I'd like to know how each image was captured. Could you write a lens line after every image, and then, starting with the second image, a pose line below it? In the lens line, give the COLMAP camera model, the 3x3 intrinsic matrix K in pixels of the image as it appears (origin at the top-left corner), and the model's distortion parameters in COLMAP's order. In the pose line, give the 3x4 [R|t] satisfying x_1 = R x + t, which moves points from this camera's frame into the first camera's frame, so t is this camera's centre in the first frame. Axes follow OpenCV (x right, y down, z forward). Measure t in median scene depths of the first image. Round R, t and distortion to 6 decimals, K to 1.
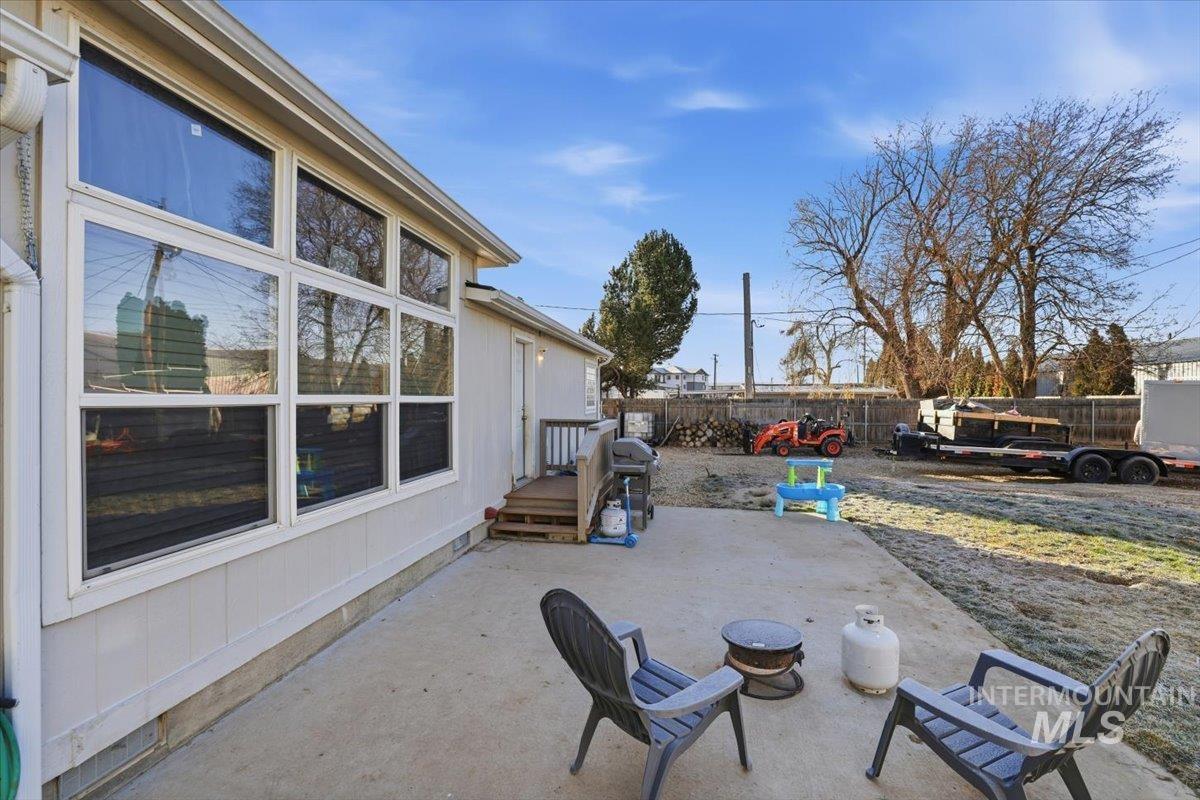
lens RADIAL K [[534.2, 0, 595.3], [0, 534.2, 389.8], [0, 0, 1]] dist [-0.013869, 0.000183]
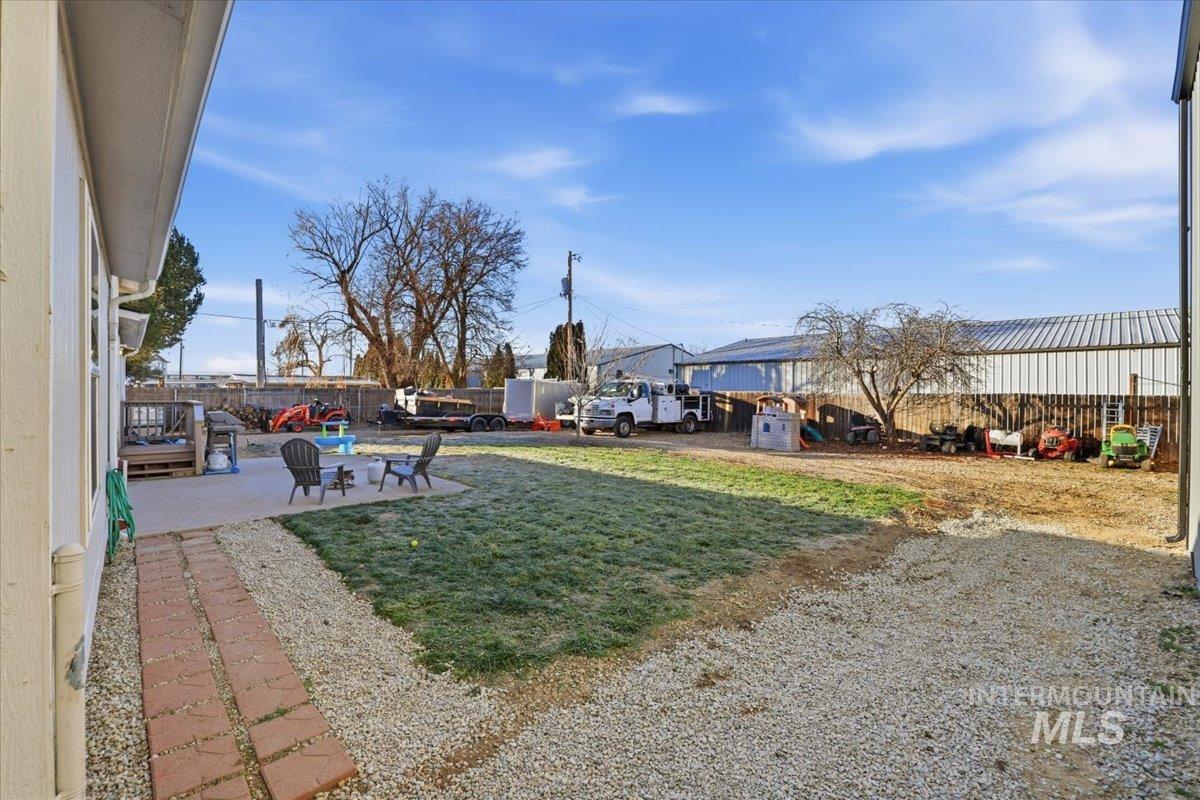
lens RADIAL K [[534.2, 0, 595.3], [0, 534.2, 389.8], [0, 0, 1]] dist [-0.013869, 0.000183]
pose [[0.618674, 0.001521, 0.785646, -0.150655], [-0.013085, 0.999879, 0.008368, 0.001217], [-0.785539, -0.015457, 0.618619, -0.252850]]
